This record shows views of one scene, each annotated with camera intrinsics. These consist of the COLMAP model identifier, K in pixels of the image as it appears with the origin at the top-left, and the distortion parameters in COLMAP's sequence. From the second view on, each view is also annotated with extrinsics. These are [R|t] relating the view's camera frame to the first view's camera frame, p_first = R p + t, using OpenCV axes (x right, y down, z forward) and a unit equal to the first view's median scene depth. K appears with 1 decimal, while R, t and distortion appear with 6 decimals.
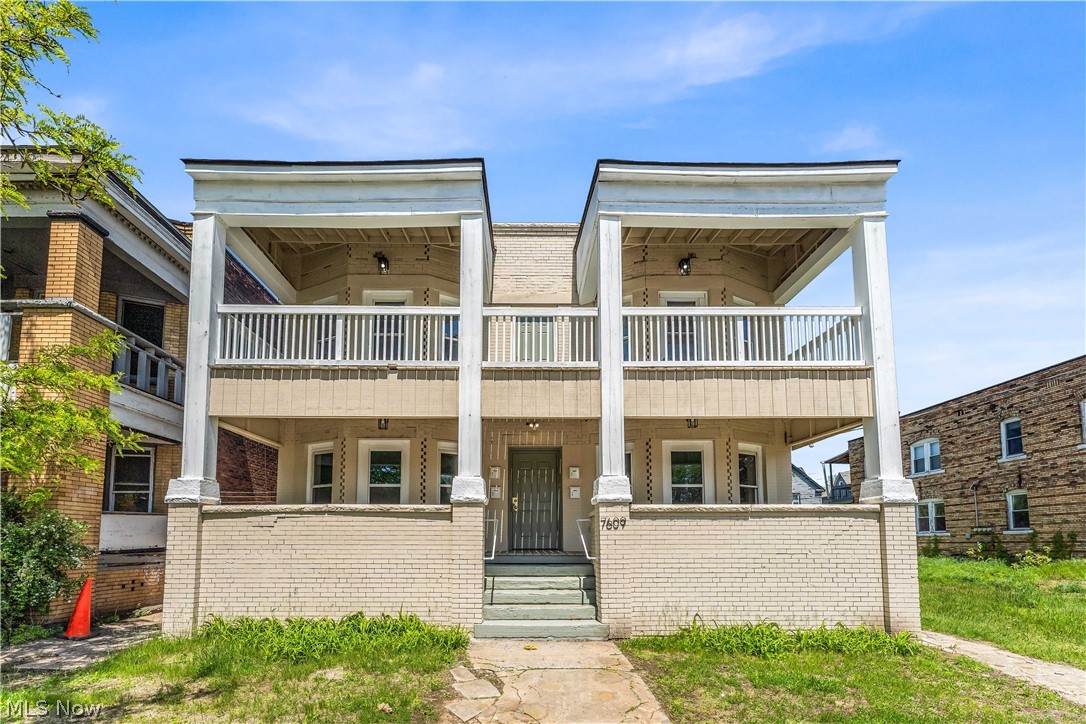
lens RADIAL K [[443.7, 0, 540.7], [0, 443.7, 454.9], [0, 0, 1]] dist [0.001496, -0.000037]
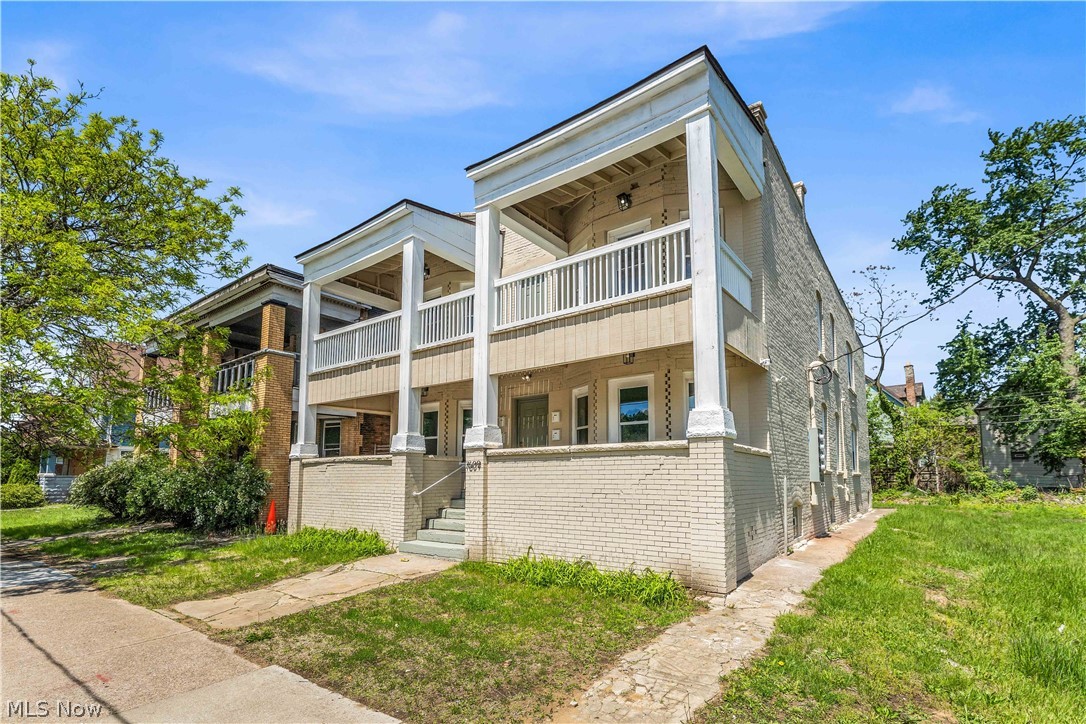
lens RADIAL K [[498.7, 0, 543.0], [0, 498.7, 362.0], [0, 0, 1]] dist [0.015871, 0.000061]
pose [[0.796149, -0.138555, -0.589025, 0.949438], [0.114247, 0.990343, -0.078535, 0.000519], [0.594218, -0.004769, 0.804290, 0.007881]]
